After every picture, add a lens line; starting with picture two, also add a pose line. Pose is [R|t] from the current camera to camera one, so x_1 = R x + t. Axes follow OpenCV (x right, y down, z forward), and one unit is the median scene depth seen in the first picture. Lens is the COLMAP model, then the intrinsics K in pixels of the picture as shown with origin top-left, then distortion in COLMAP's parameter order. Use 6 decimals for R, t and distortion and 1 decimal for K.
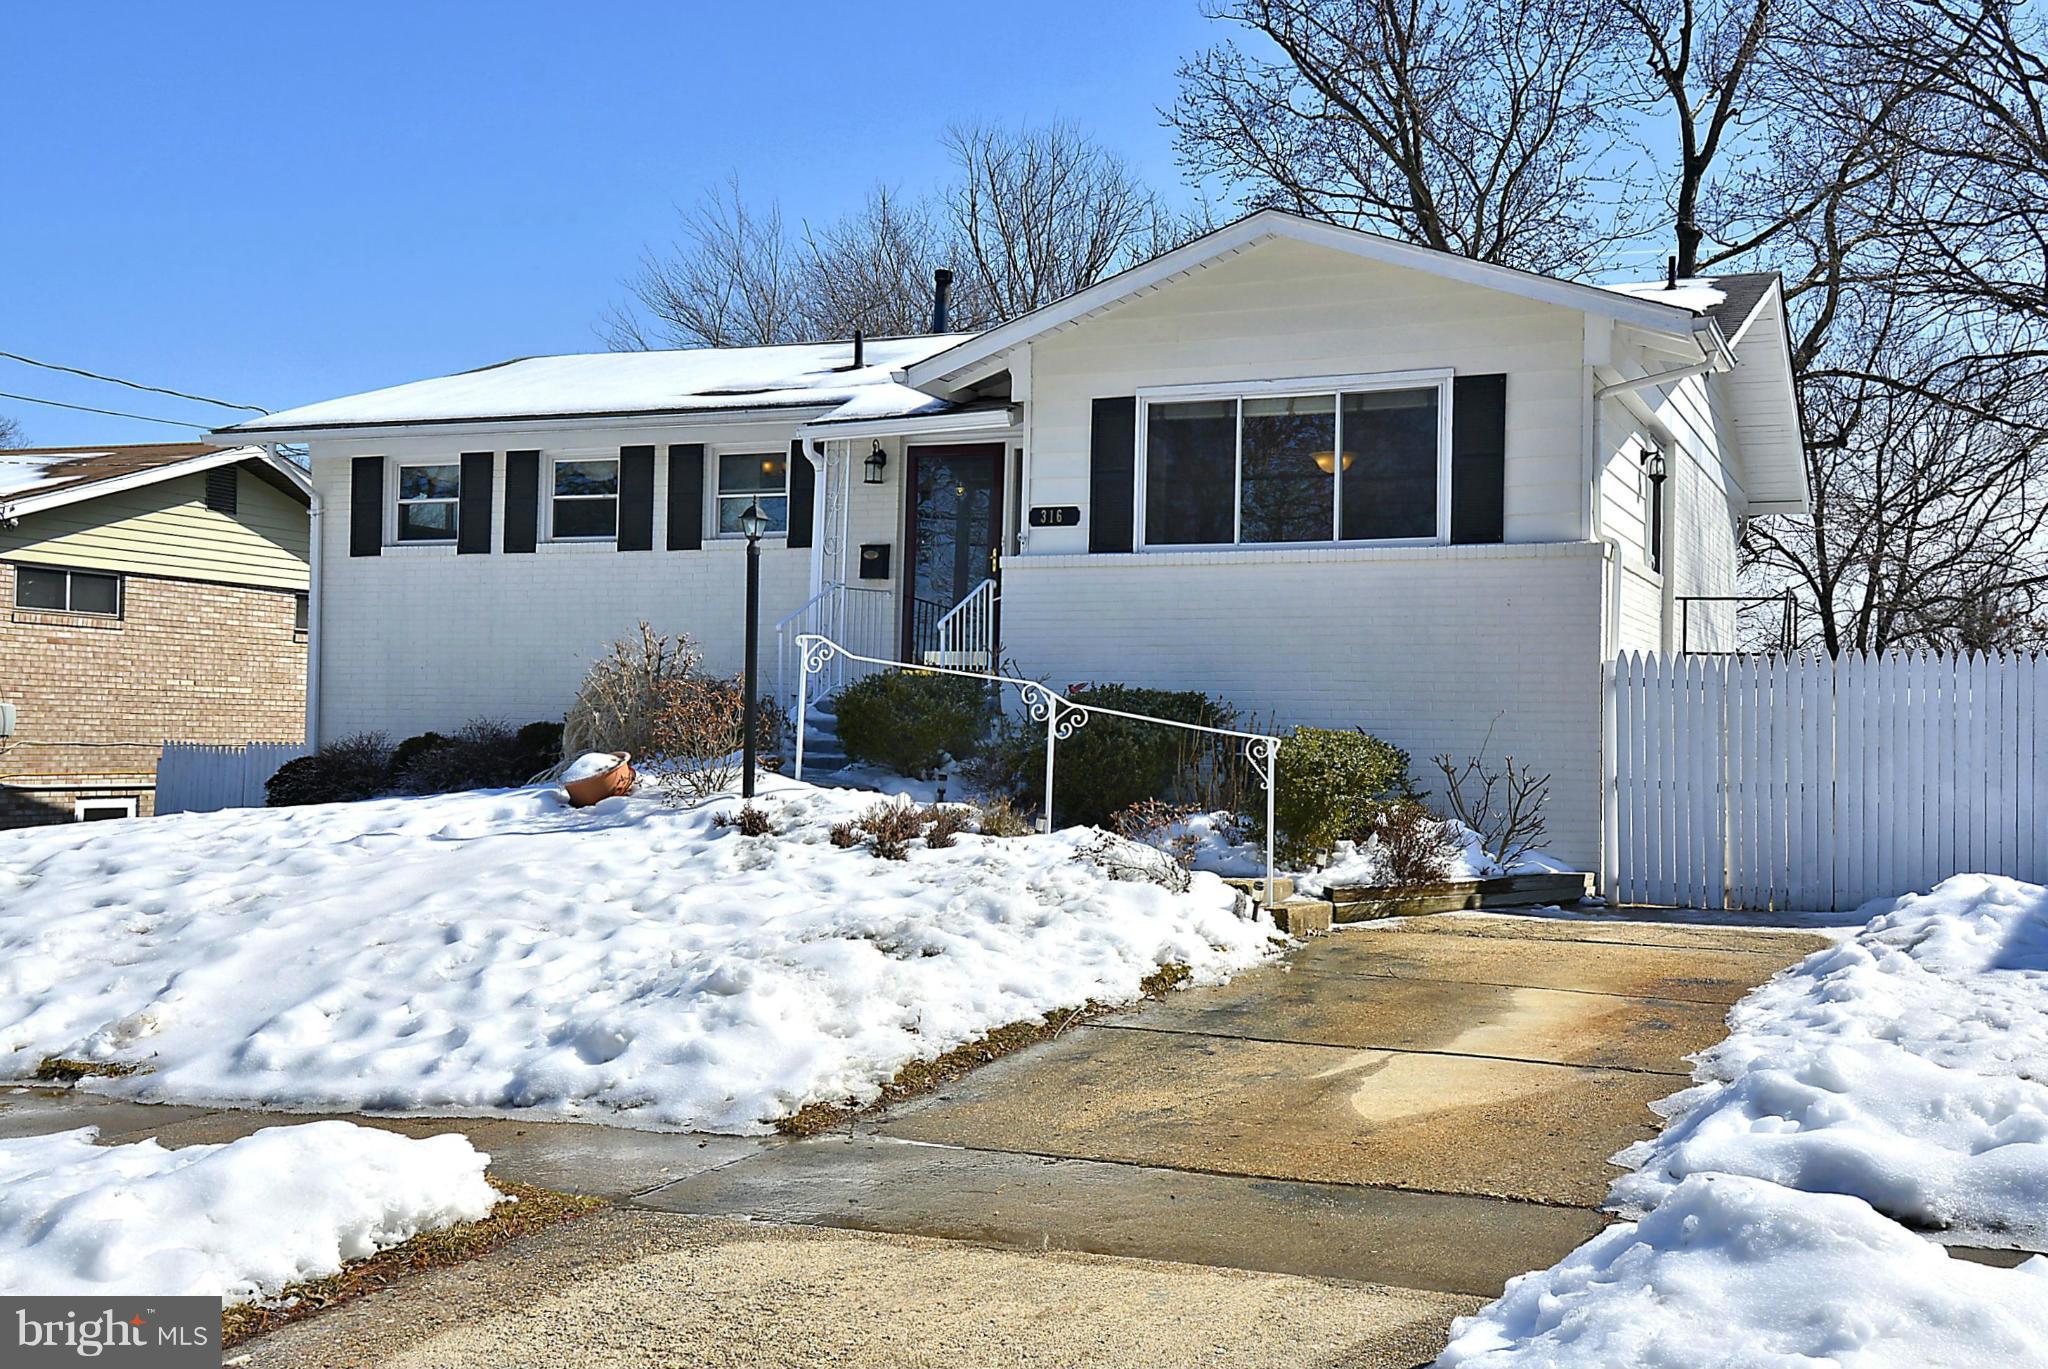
lens RADIAL K [[2183.6, 0, 1024.0], [0, 2183.6, 684.5], [0, 0, 1]] dist [0.127474, -0.000738]
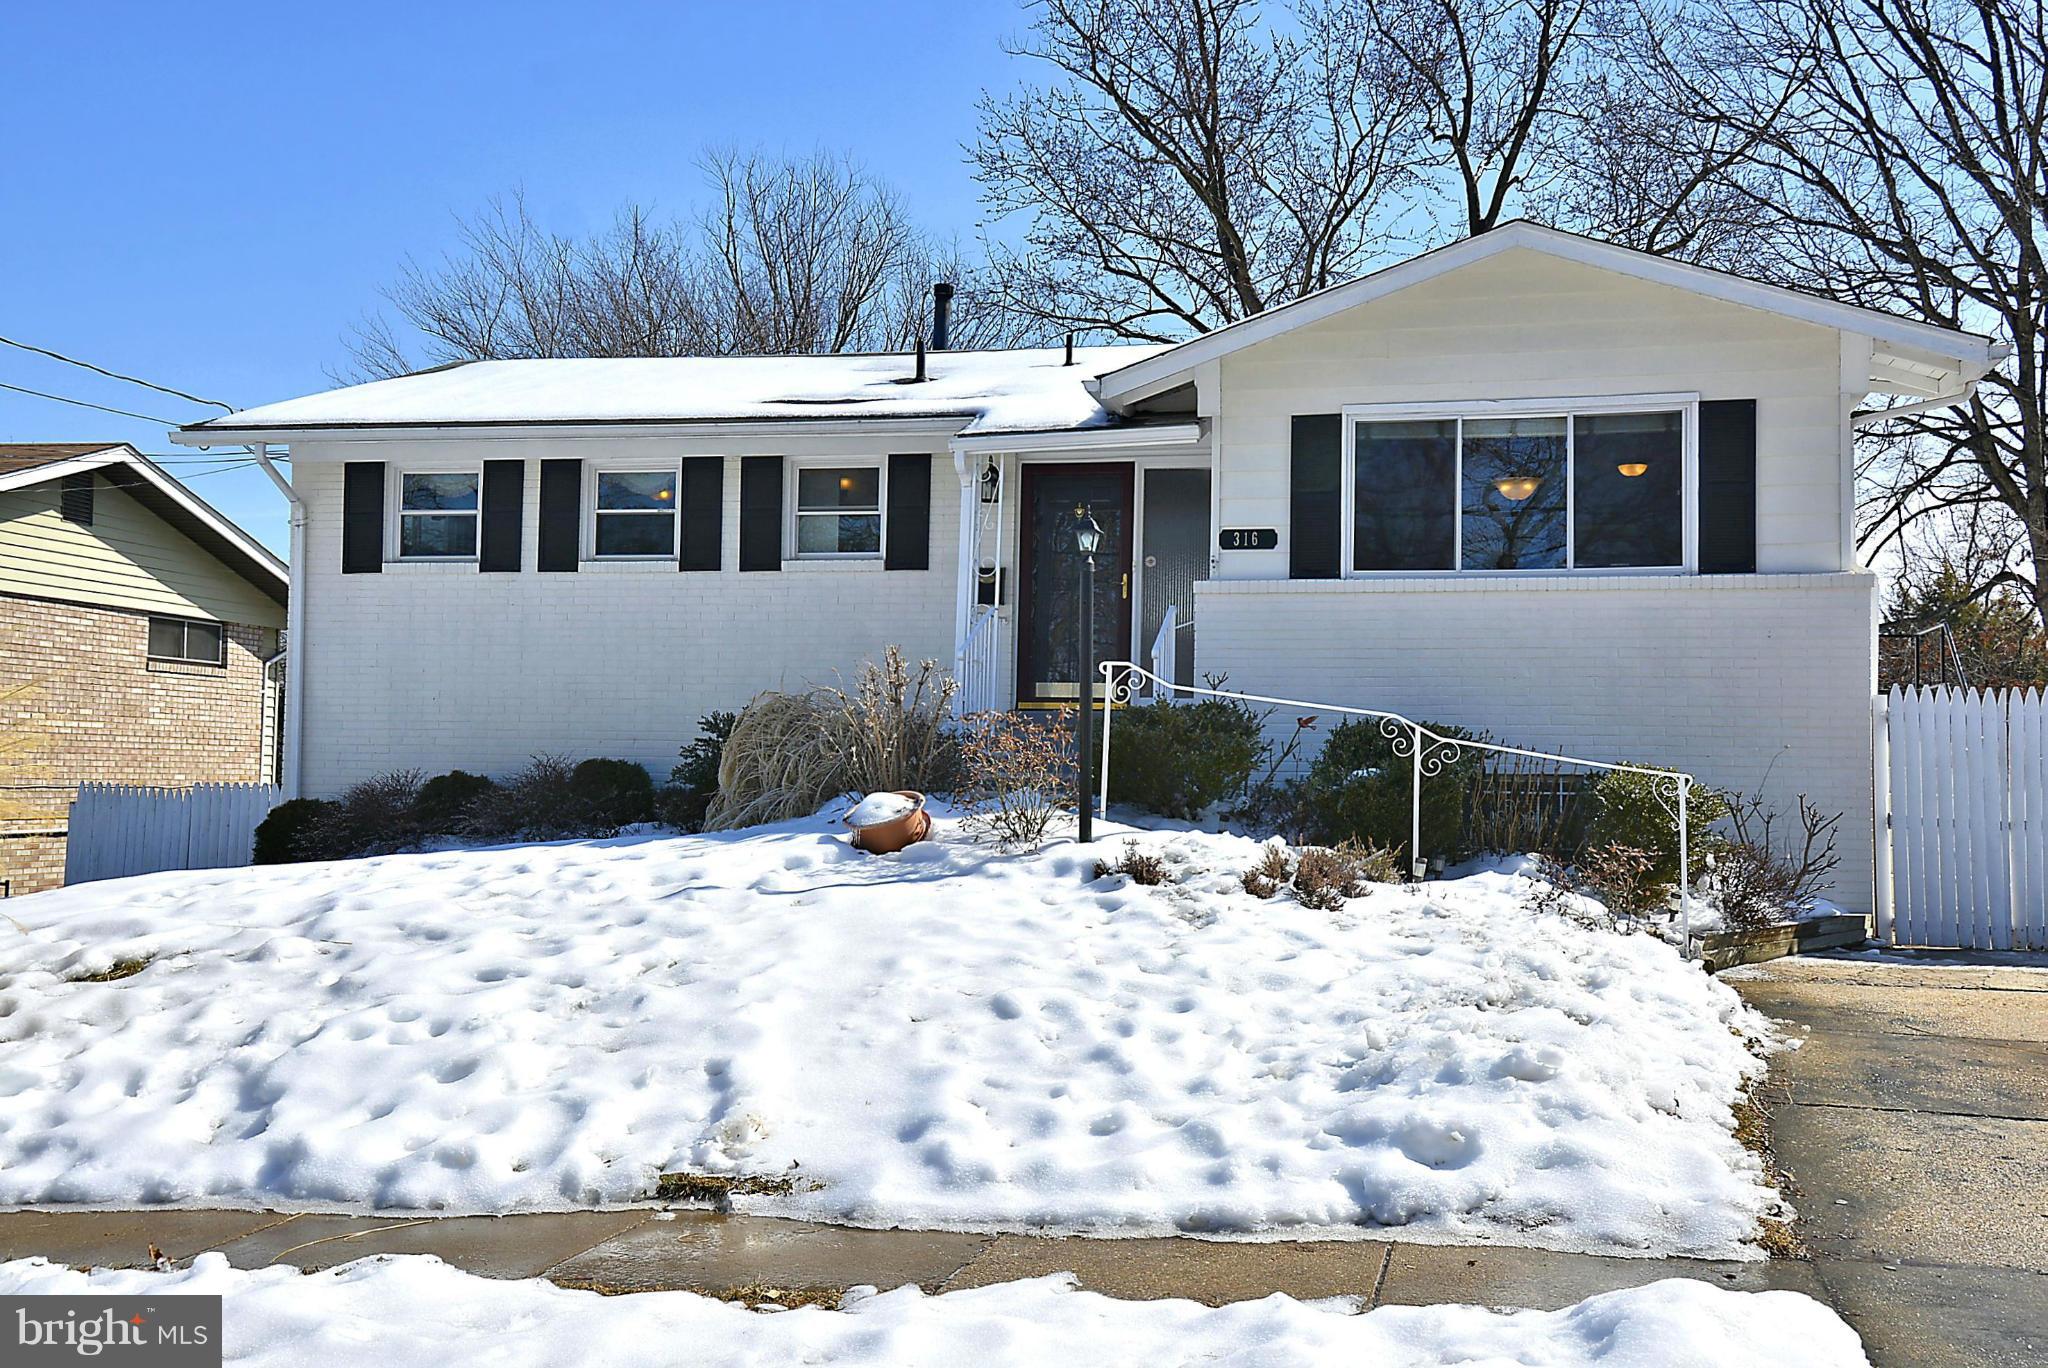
lens RADIAL K [[2132.5, 0, 1024.0], [0, 2132.5, 684.0], [0, 0, 1]] dist [0.134353, -0.009064]
pose [[0.980147, 0.005724, 0.198192, -0.247680], [-0.002191, 0.999835, -0.018039, 0.002089], [-0.198262, 0.017247, 0.979997, 0.111336]]
